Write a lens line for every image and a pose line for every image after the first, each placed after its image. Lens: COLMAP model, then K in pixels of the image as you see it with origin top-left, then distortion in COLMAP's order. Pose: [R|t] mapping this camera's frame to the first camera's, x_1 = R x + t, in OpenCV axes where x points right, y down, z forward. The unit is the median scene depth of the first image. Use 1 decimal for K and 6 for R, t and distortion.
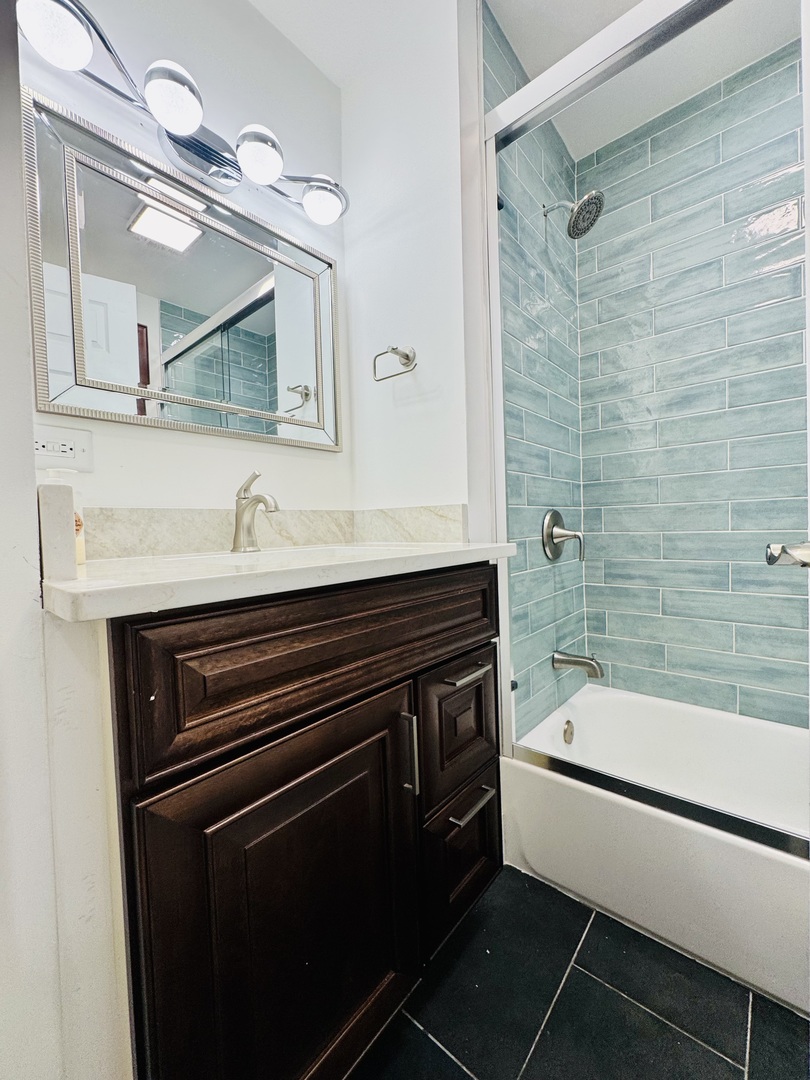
lens RADIAL K [[432.3, 0, 404.8], [0, 432.3, 538.1], [0, 0, 1]] dist [-0.000350, -0.001333]
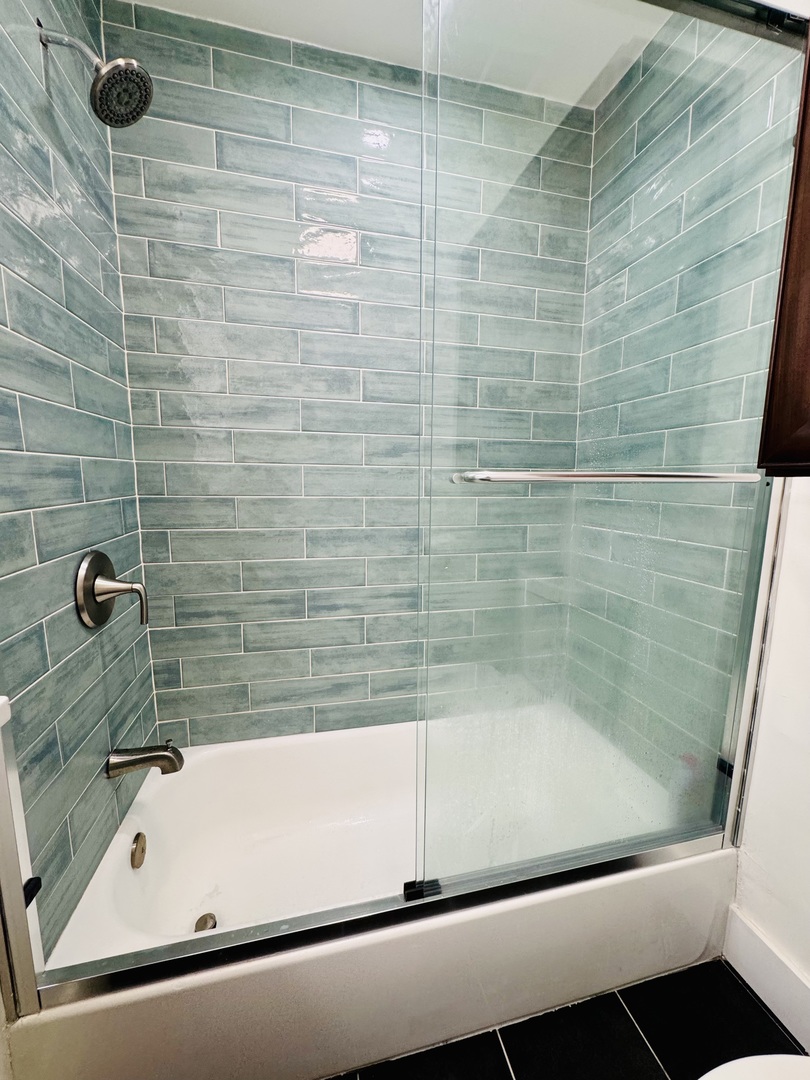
lens RADIAL K [[432.3, 0, 405.9], [0, 432.3, 540.1], [0, 0, 1]] dist [-0.000350, -0.001333]
pose [[0.587360, -0.077673, 0.805590, 0.095863], [-0.004569, 0.995050, 0.099271, -0.149441], [-0.809313, -0.061989, 0.584097, 0.235349]]
